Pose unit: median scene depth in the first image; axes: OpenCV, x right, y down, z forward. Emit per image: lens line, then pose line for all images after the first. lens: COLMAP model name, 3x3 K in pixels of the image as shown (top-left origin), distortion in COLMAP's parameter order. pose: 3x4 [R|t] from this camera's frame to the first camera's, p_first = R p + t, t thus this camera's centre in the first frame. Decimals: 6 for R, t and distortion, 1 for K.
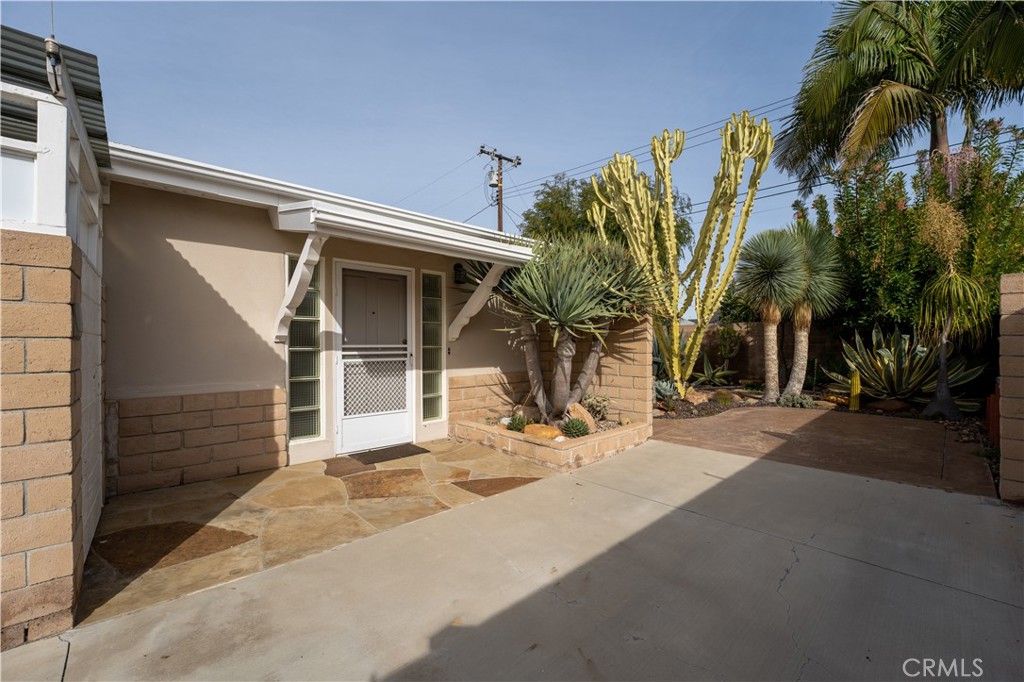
lens RADIAL K [[412.8, 0, 508.6], [0, 412.8, 342.3], [0, 0, 1]] dist [-0.021960, 0.003002]
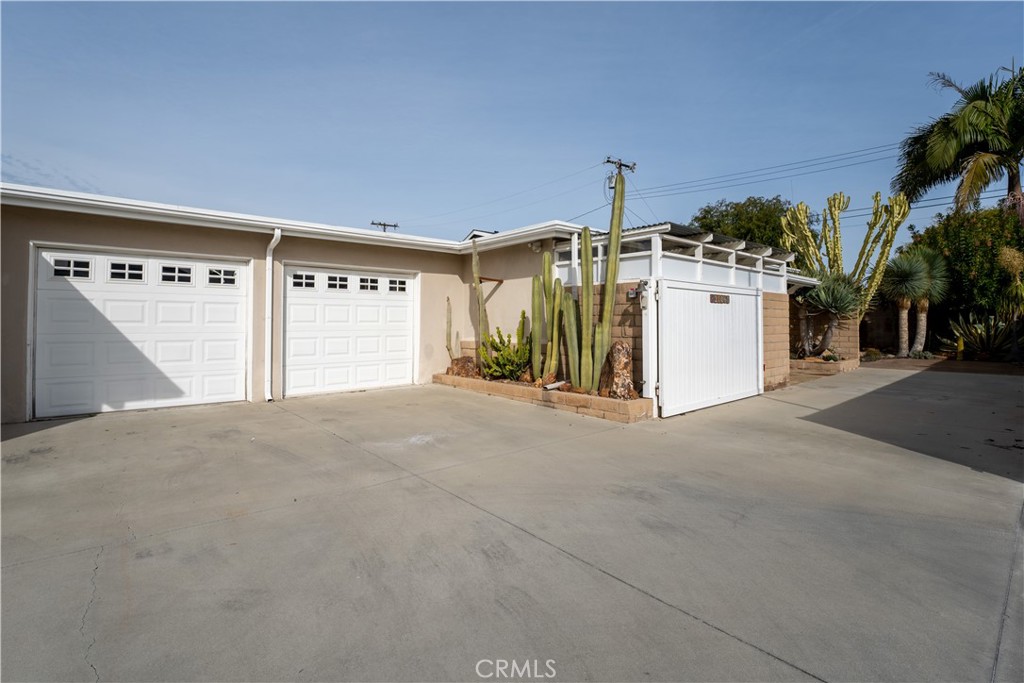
lens RADIAL K [[412.8, 0, 518.8], [0, 412.8, 318.4], [0, 0, 1]] dist [-0.021960, 0.003002]
pose [[0.996502, 0.004679, -0.083435, -0.822809], [-0.005040, 0.999979, -0.004114, 0.007533], [0.083414, 0.004520, 0.996505, -0.815847]]
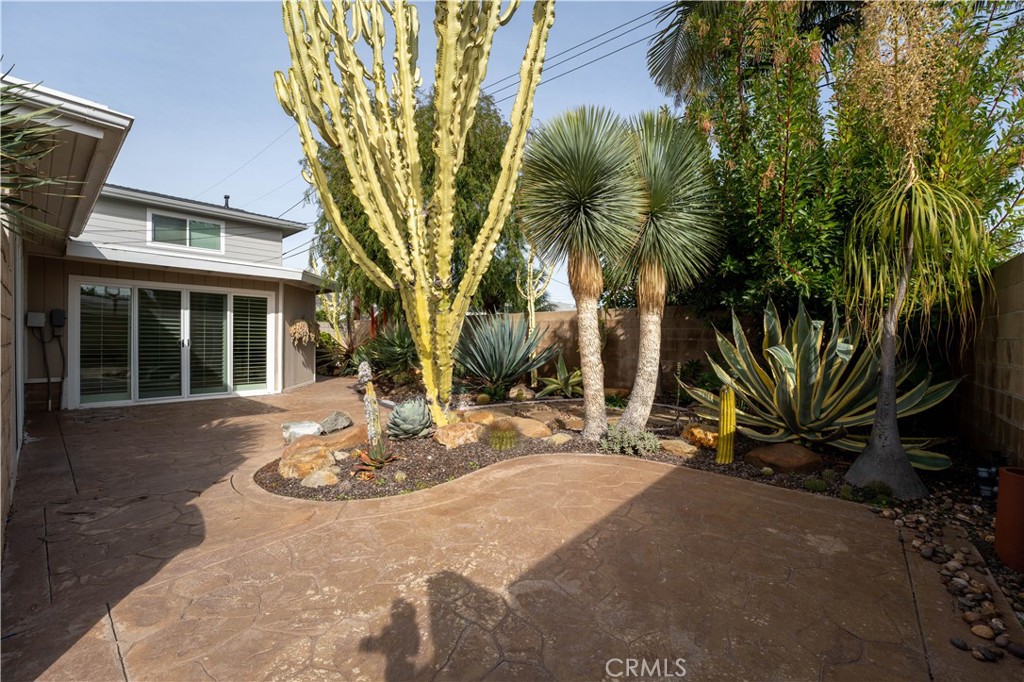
lens RADIAL K [[412.8, 0, 503.5], [0, 412.8, 342.9], [0, 0, 1]] dist [-0.021960, 0.003002]
pose [[0.993415, 0.008120, 0.114281, 0.485822], [-0.009660, 0.999870, 0.012926, 0.008394], [-0.114161, -0.013944, 0.993364, 0.491491]]
